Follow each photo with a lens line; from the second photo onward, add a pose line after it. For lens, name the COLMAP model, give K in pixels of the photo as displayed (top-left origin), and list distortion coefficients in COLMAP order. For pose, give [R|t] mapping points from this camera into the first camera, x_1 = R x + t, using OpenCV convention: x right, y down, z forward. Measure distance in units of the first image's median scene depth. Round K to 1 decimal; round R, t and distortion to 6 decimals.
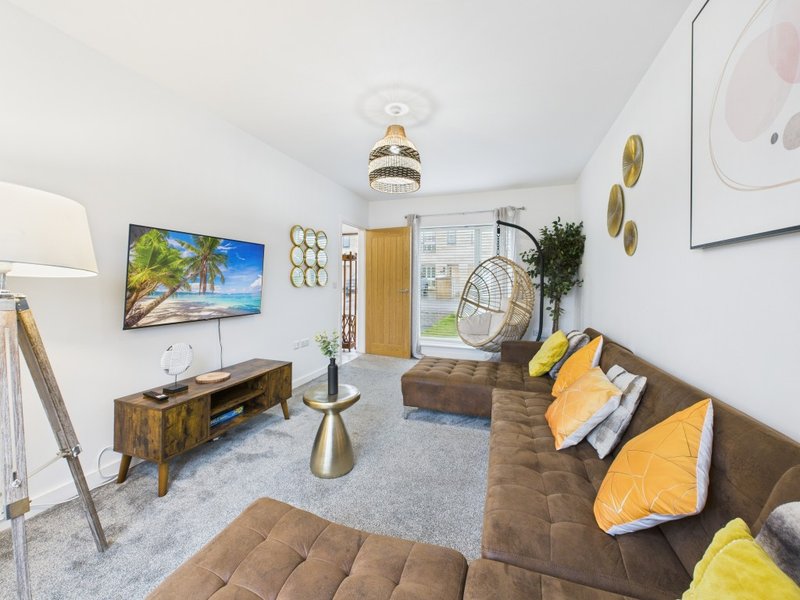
lens RADIAL K [[322.3, 0, 399.3], [0, 322.3, 289.1], [0, 0, 1]] dist [-0.001259, -0.000023]
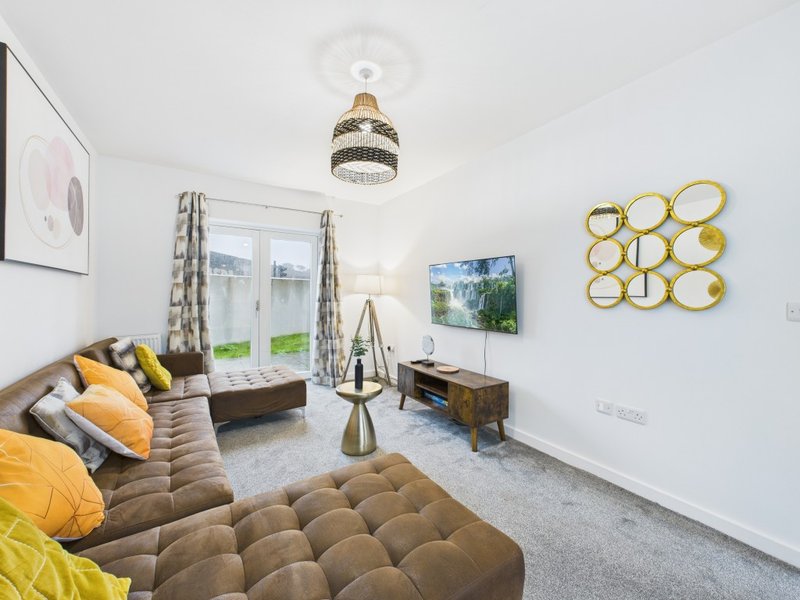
lens RADIAL K [[322.1, 0, 401.0], [0, 322.1, 299.3], [0, 0, 1]] dist [0.001487, 0.000302]
pose [[-0.615968, -0.000759, -0.787770, 0.549304], [-0.029444, 0.999323, 0.022059, -0.034642], [0.787220, 0.036783, -0.615574, 1.563198]]
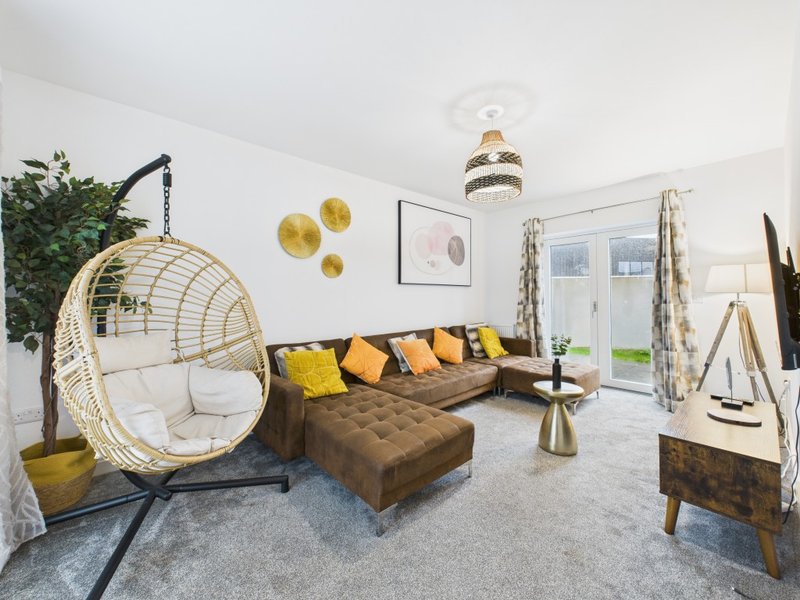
lens RADIAL K [[322.1, 0, 401.0], [0, 322.1, 299.3], [0, 0, 1]] dist [0.001487, 0.000302]
pose [[-0.875595, -0.005499, 0.483015, -0.236468], [0.010437, 0.999486, 0.030298, -0.044679], [-0.482934, 0.031570, -0.875088, 1.972274]]
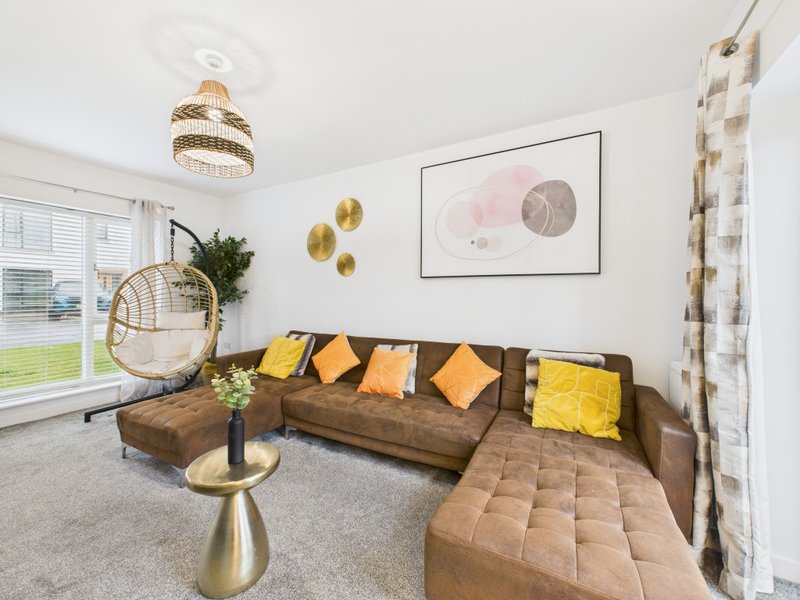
lens RADIAL K [[322.1, 0, 401.0], [0, 322.1, 299.3], [0, 0, 1]] dist [0.001487, 0.000302]
pose [[0.167890, -0.019154, 0.985620, -0.679700], [0.020071, 0.999670, 0.016008, -0.012842], [-0.985601, 0.017095, 0.168219, 0.459428]]
